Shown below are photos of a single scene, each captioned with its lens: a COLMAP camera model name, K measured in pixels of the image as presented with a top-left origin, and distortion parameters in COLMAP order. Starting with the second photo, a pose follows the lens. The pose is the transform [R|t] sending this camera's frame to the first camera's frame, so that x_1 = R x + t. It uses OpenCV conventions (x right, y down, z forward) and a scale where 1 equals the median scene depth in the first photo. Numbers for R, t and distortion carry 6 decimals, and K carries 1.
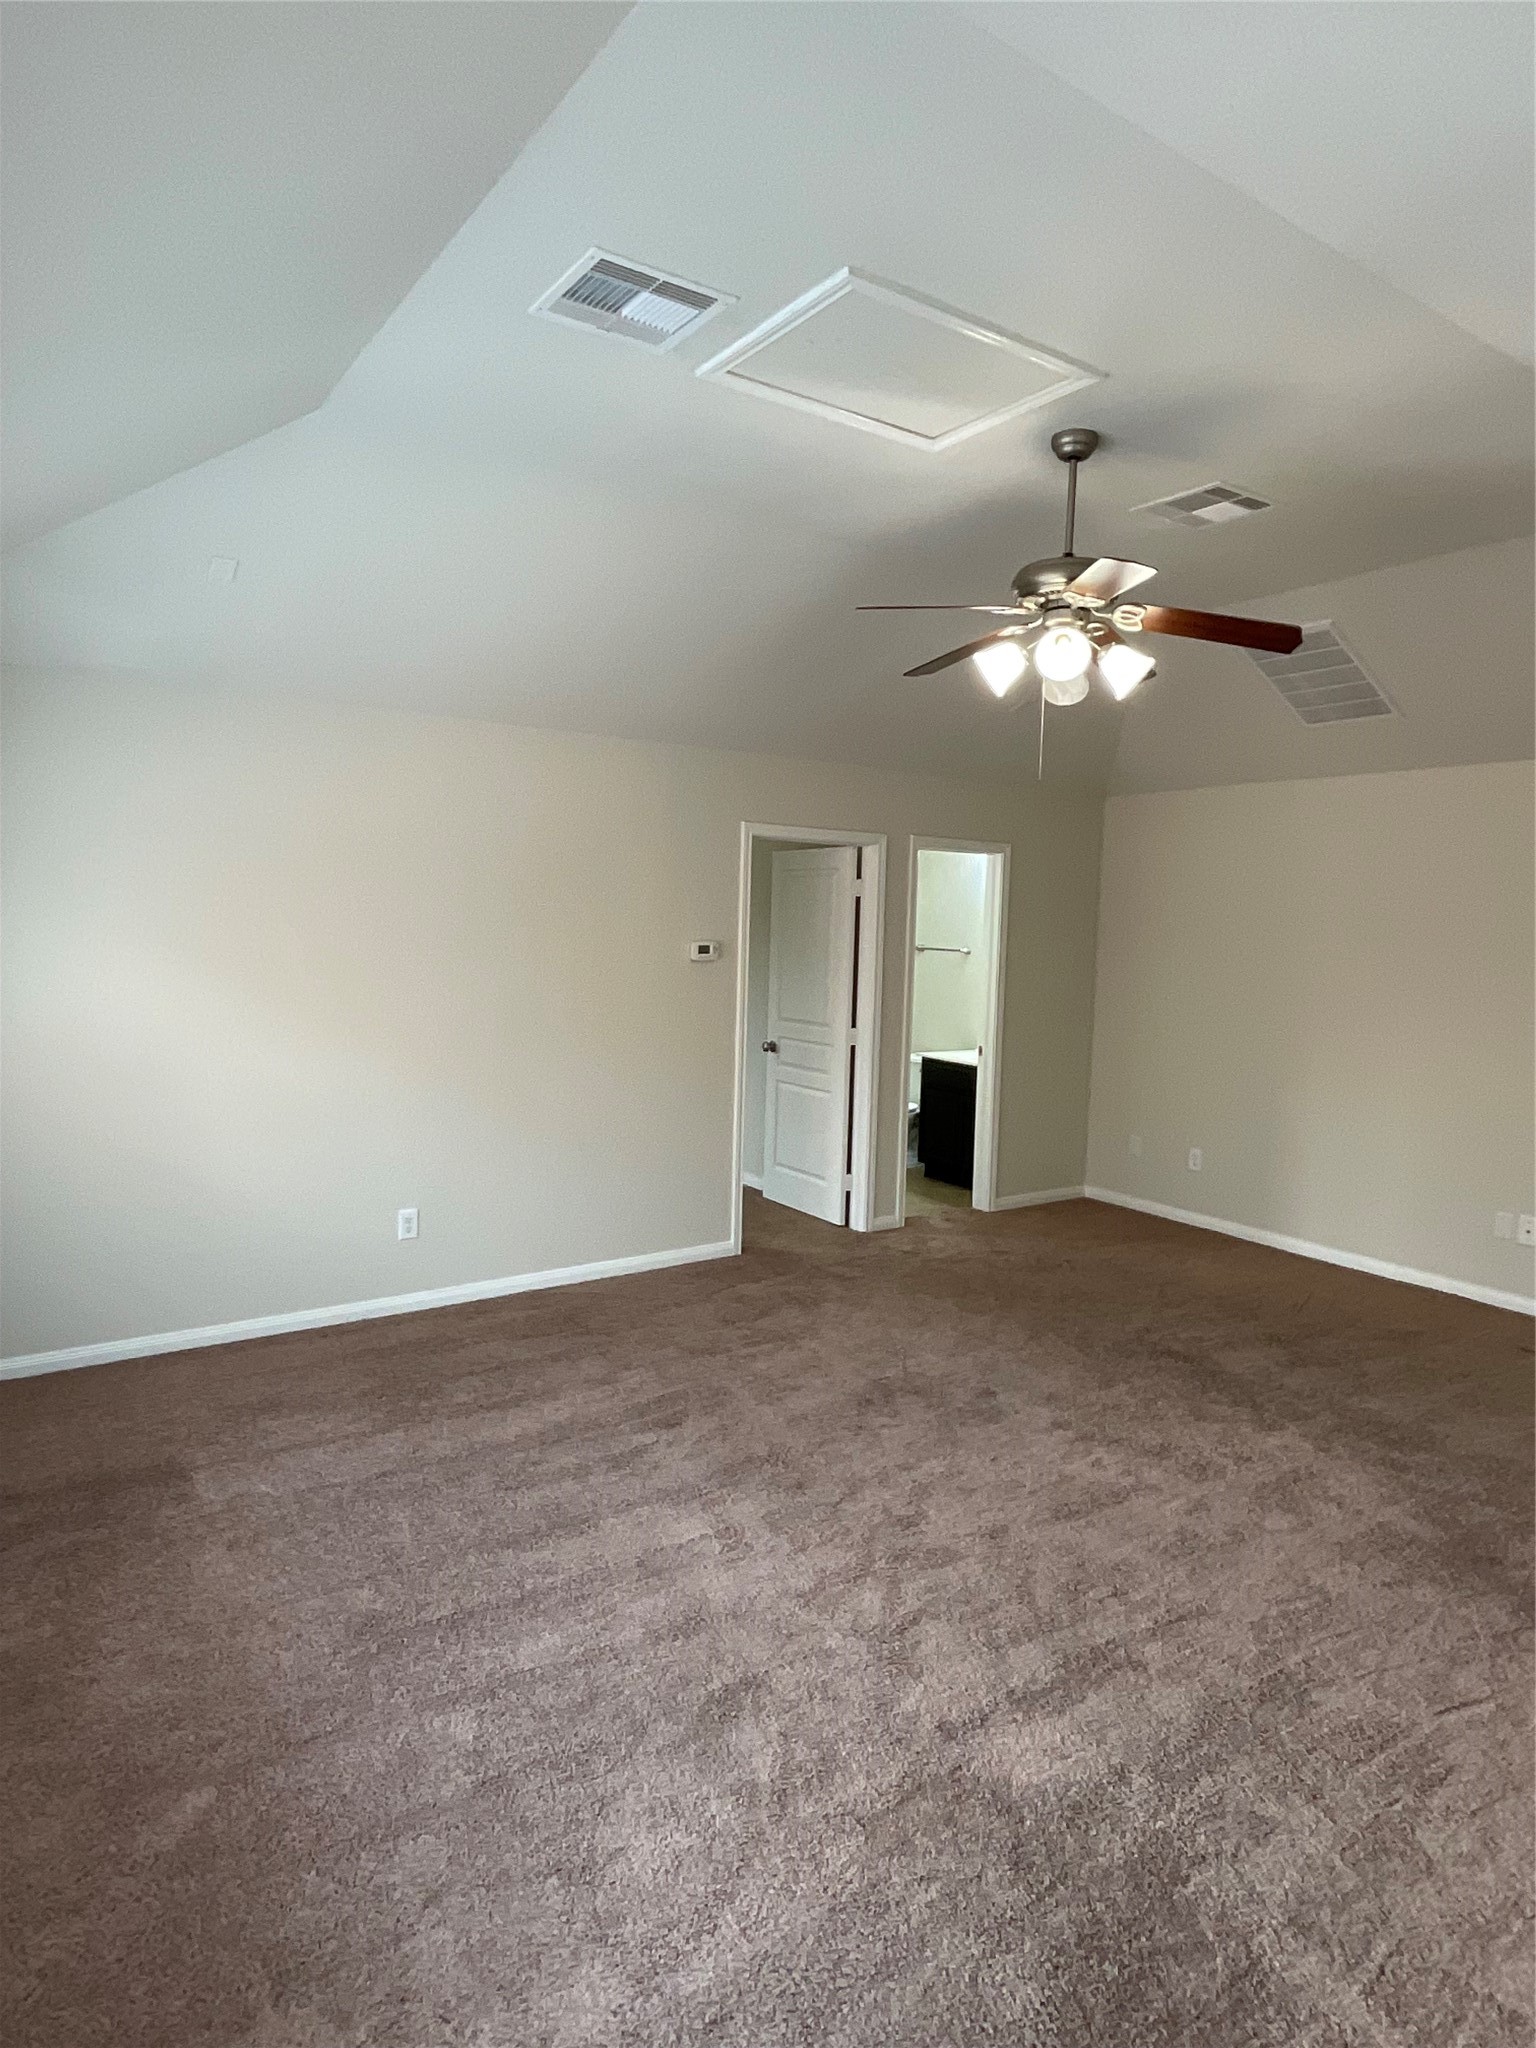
lens RADIAL K [[1183.3, 0, 760.9], [0, 1183.3, 1028.4], [0, 0, 1]] dist [-0.009782, 0.000363]
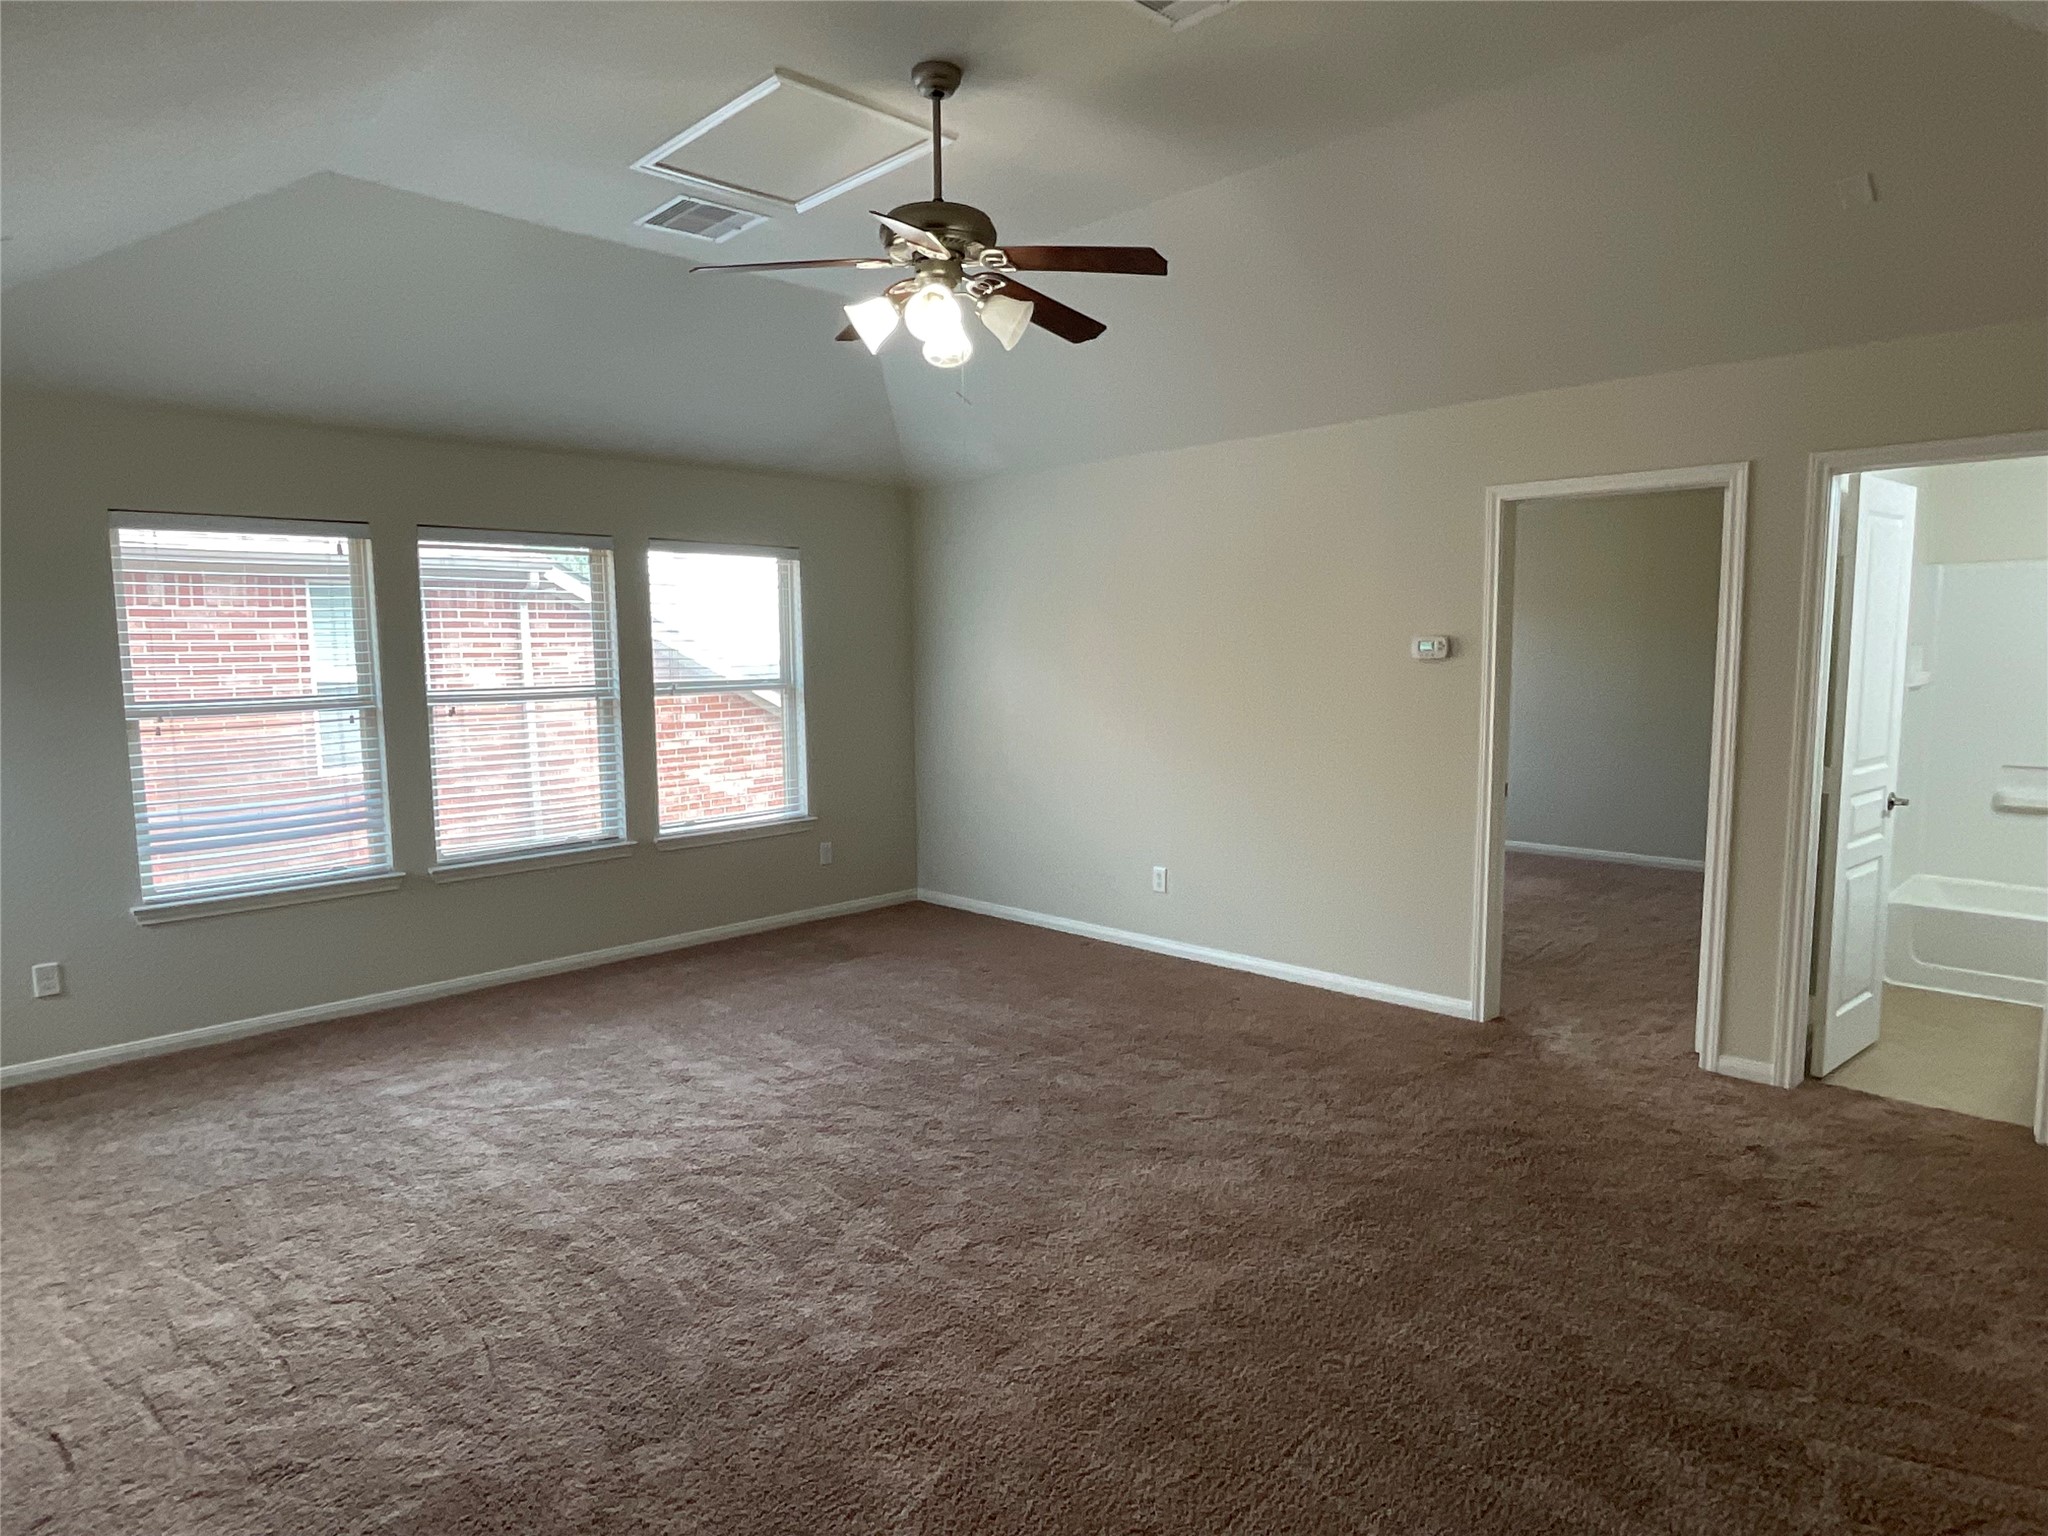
lens RADIAL K [[1183.3, 0, 1018.9], [0, 1183.3, 770.9], [0, 0, 1]] dist [-0.009782, 0.000363]
pose [[0.189102, 0.082782, -0.978462, 1.071167], [-0.072348, 0.994907, 0.070191, -0.022424], [0.979289, 0.057516, 0.194127, 0.794862]]
